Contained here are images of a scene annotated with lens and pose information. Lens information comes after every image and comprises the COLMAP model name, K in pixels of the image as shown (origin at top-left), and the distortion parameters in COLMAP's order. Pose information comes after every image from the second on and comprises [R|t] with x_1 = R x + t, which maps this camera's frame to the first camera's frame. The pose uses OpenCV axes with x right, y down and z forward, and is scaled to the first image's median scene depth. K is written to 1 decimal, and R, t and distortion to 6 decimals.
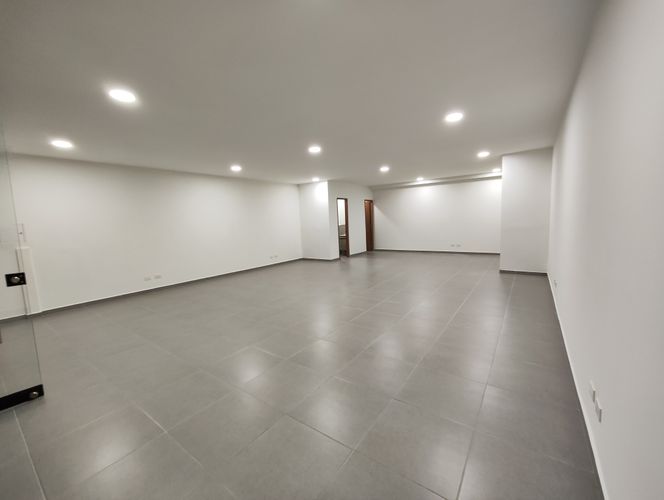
lens RADIAL K [[277.5, 0, 332.0], [0, 277.5, 250.0], [0, 0, 1]] dist [-0.001573, 0.000005]
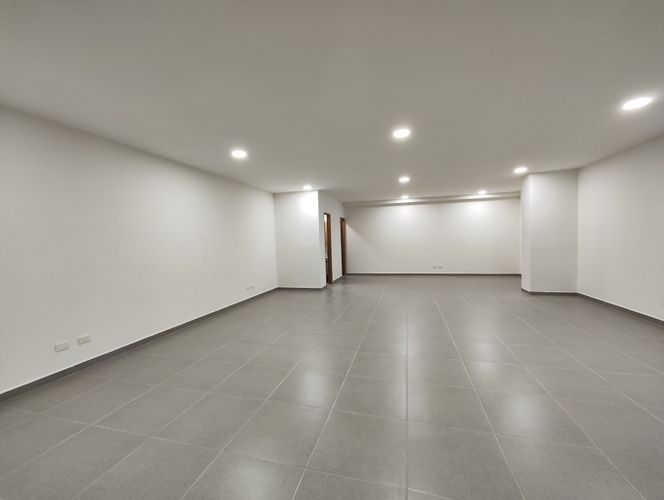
lens RADIAL K [[277.5, 0, 332.0], [0, 277.5, 250.0], [0, 0, 1]] dist [-0.001573, 0.000005]
pose [[0.938098, 0.000907, 0.346369, -0.239408], [0.027927, 0.996543, -0.078247, -0.010820], [-0.345242, 0.083076, 0.934830, 0.223737]]
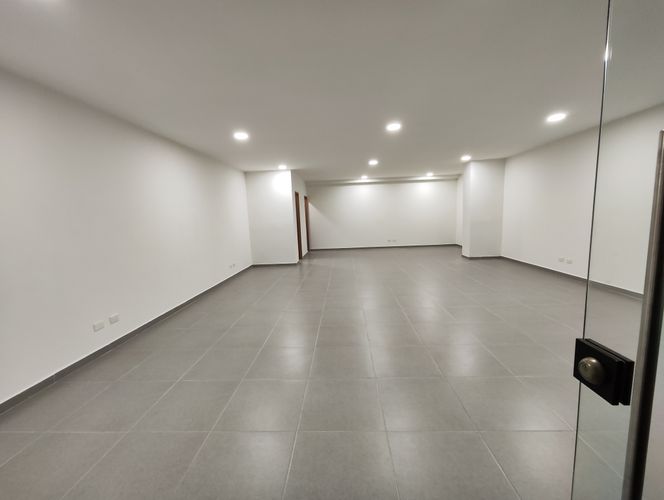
lens RADIAL K [[277.5, 0, 332.0], [0, 277.5, 250.0], [0, 0, 1]] dist [-0.001573, 0.000005]
pose [[0.839288, -0.062836, 0.540043, -0.353430], [0.065798, 0.997737, 0.013832, -0.010082], [-0.539690, 0.023925, 0.841524, 0.210528]]
